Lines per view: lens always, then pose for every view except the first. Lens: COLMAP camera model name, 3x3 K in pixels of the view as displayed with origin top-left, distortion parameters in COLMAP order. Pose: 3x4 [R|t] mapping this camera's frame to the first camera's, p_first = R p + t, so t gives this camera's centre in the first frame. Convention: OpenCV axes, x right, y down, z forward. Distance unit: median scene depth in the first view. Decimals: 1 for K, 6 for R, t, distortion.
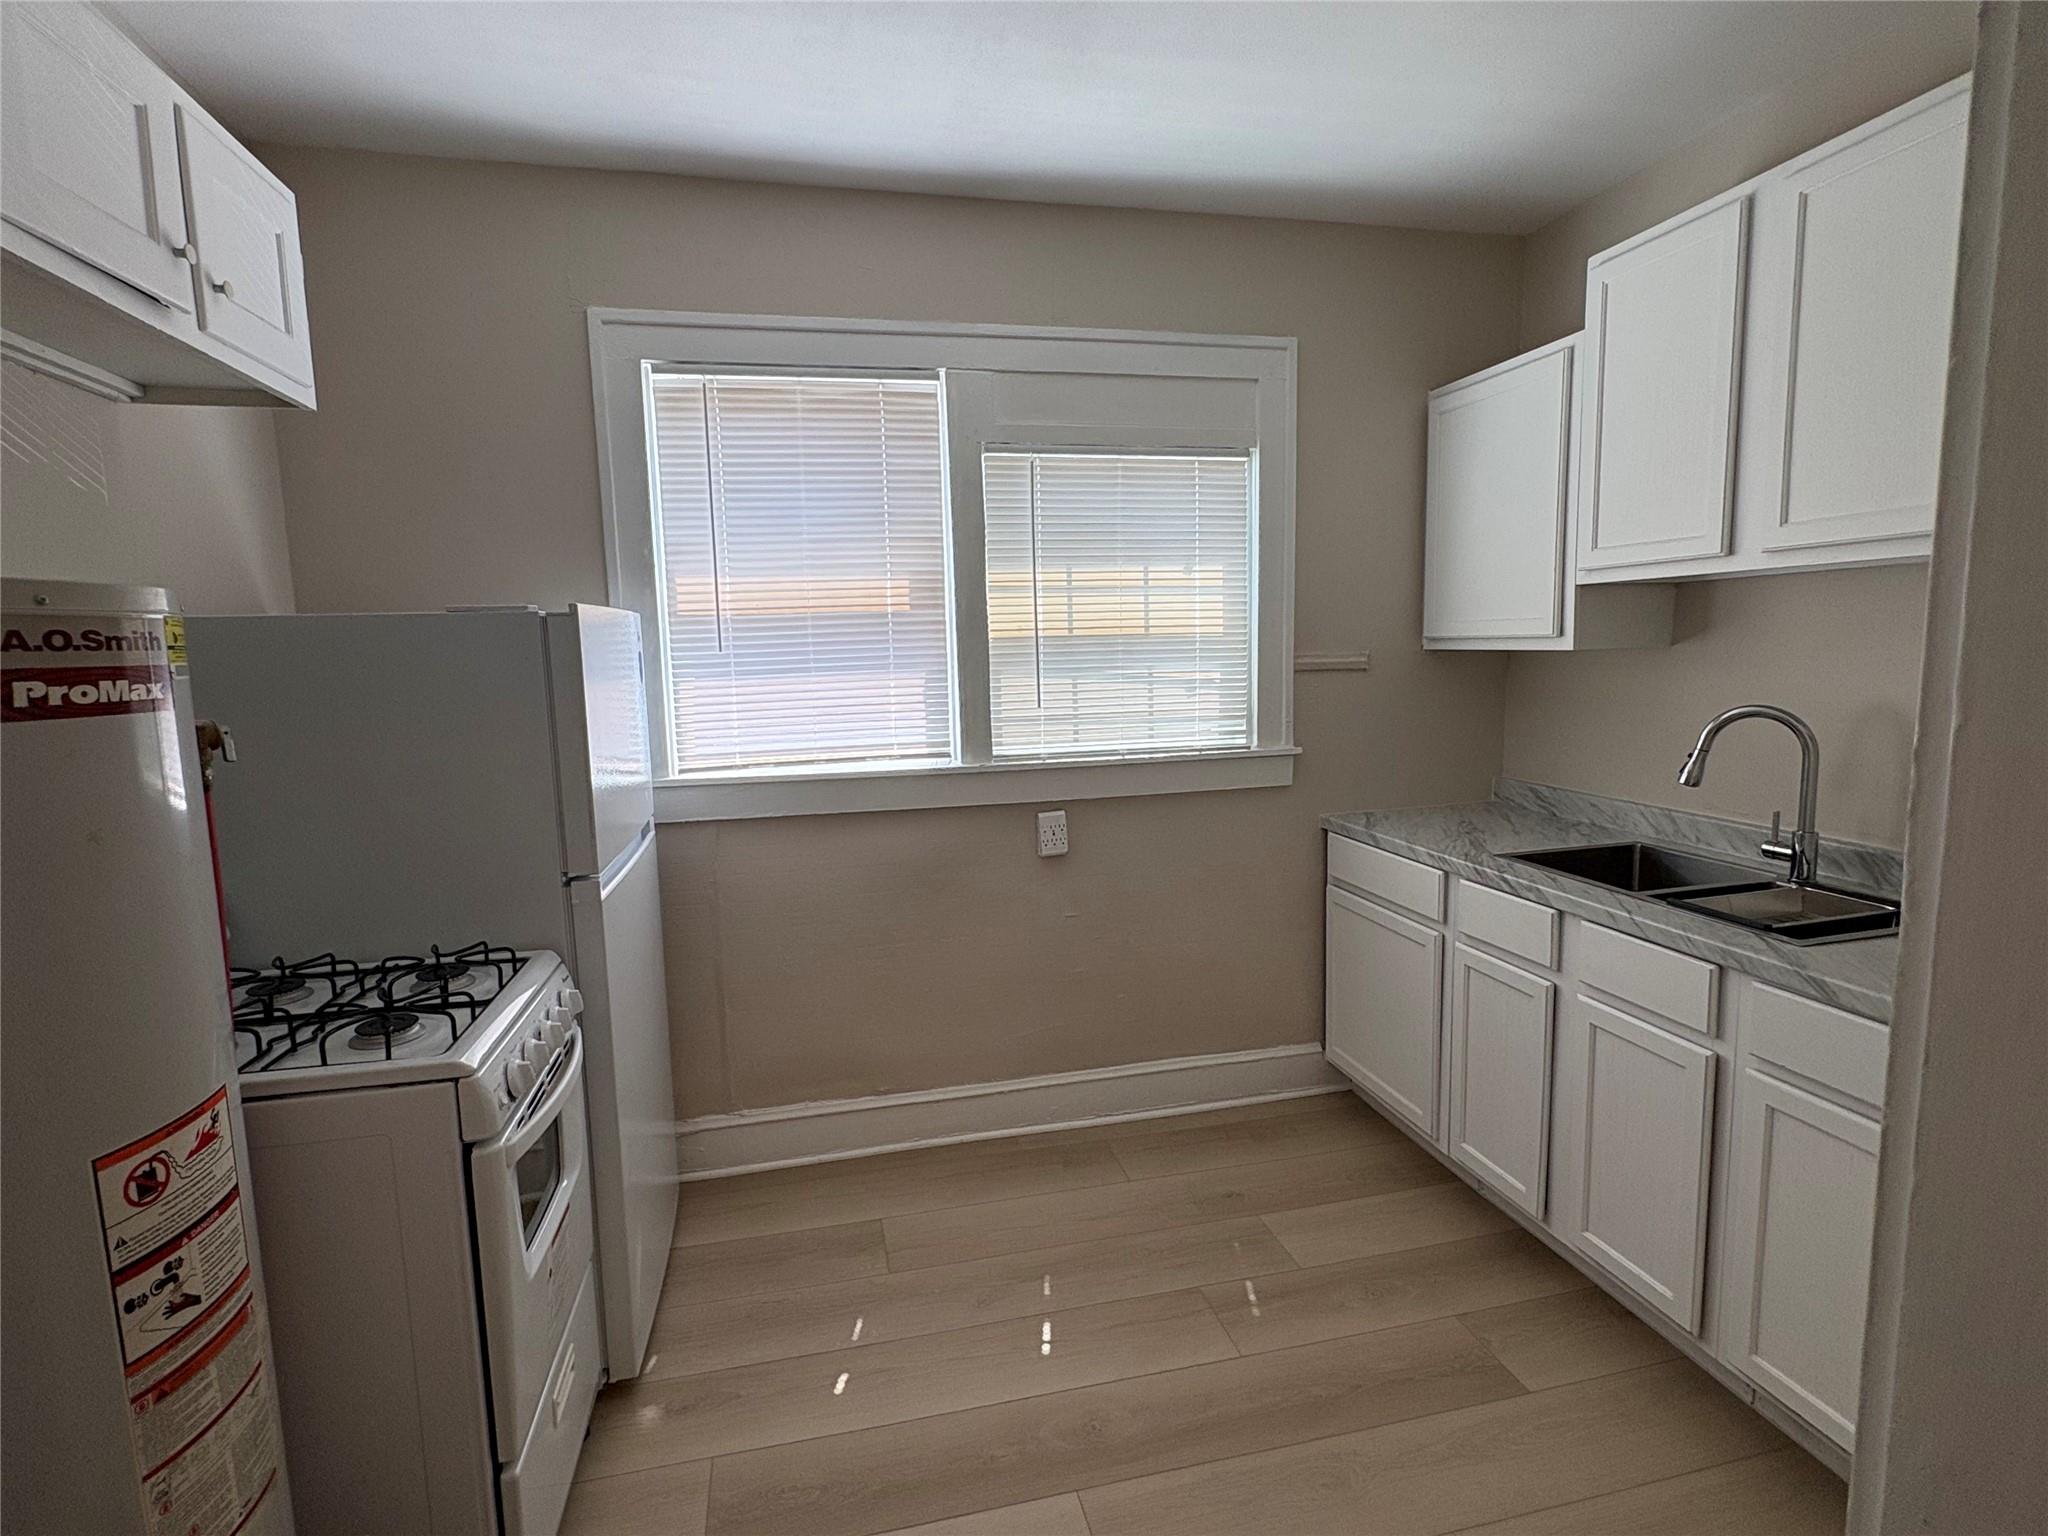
lens RADIAL K [[998.1, 0, 1024.8], [0, 998.1, 763.9], [0, 0, 1]] dist [0.001554, 0.001873]
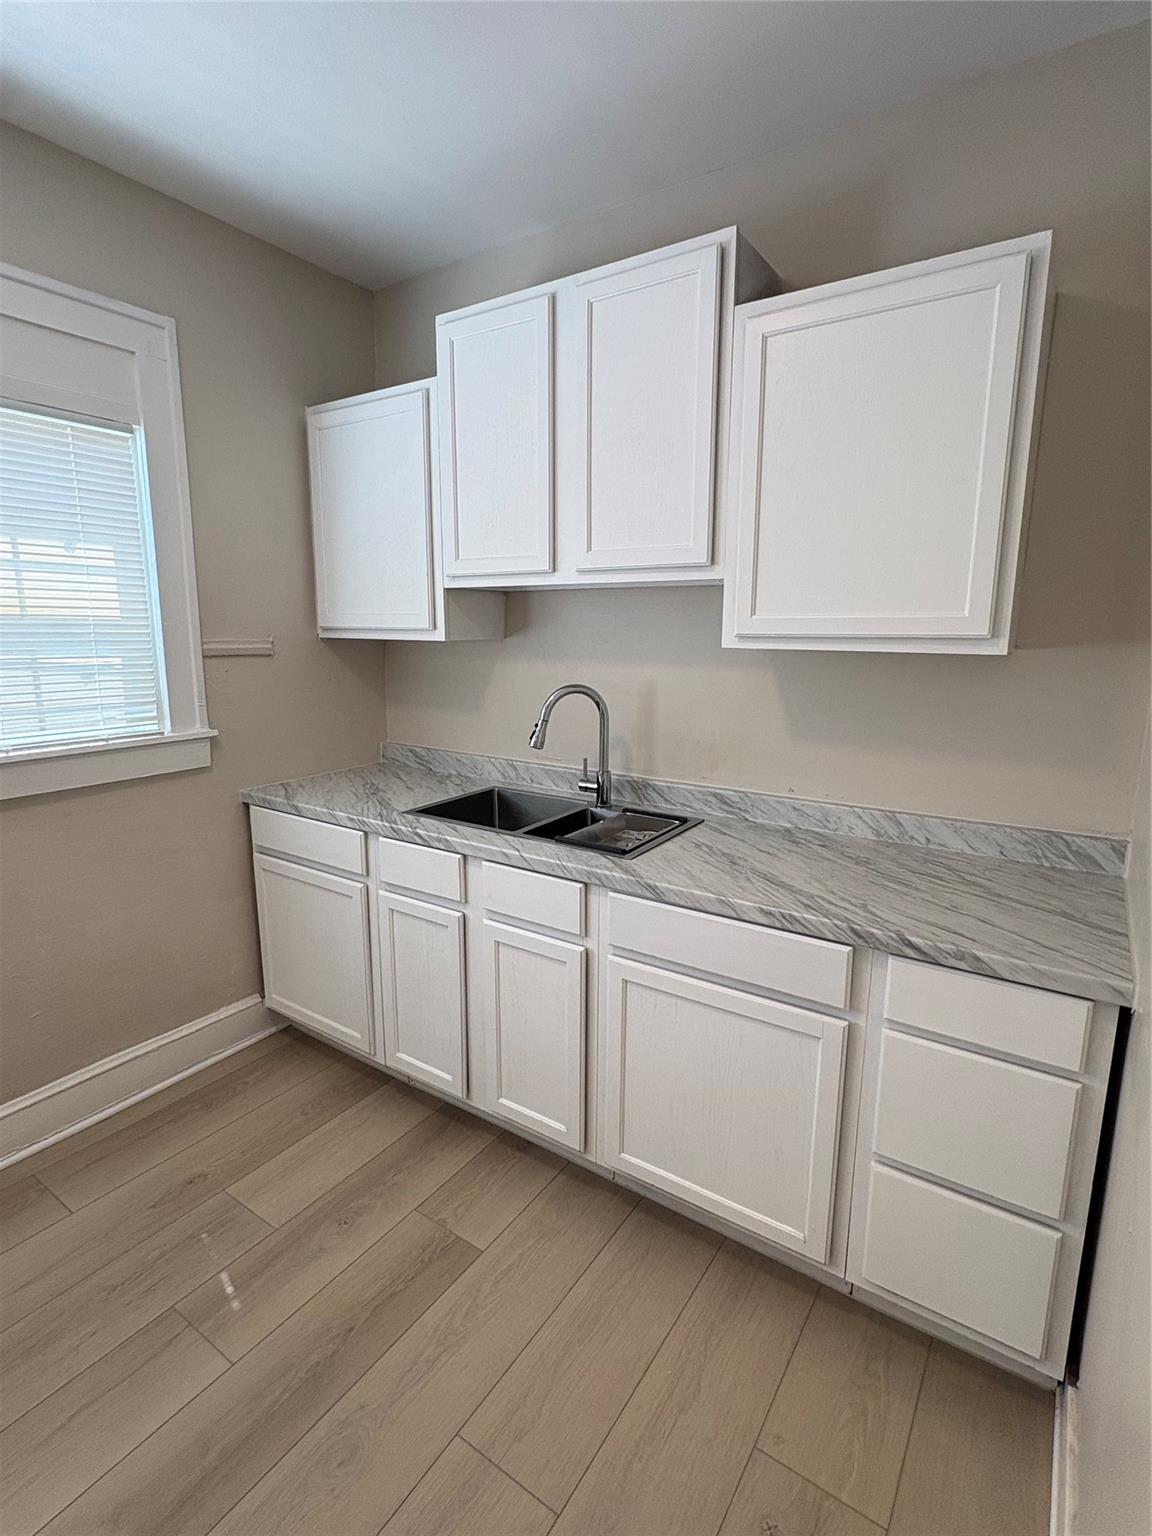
lens RADIAL K [[748.5, 0, 578.3], [0, 748.5, 762.8], [0, 0, 1]] dist [0.001554, 0.001873]
pose [[0.730004, -0.095527, 0.676733, 0.022484], [0.059021, 0.995296, 0.076828, -0.024808], [-0.680889, -0.016143, 0.732209, 0.202656]]
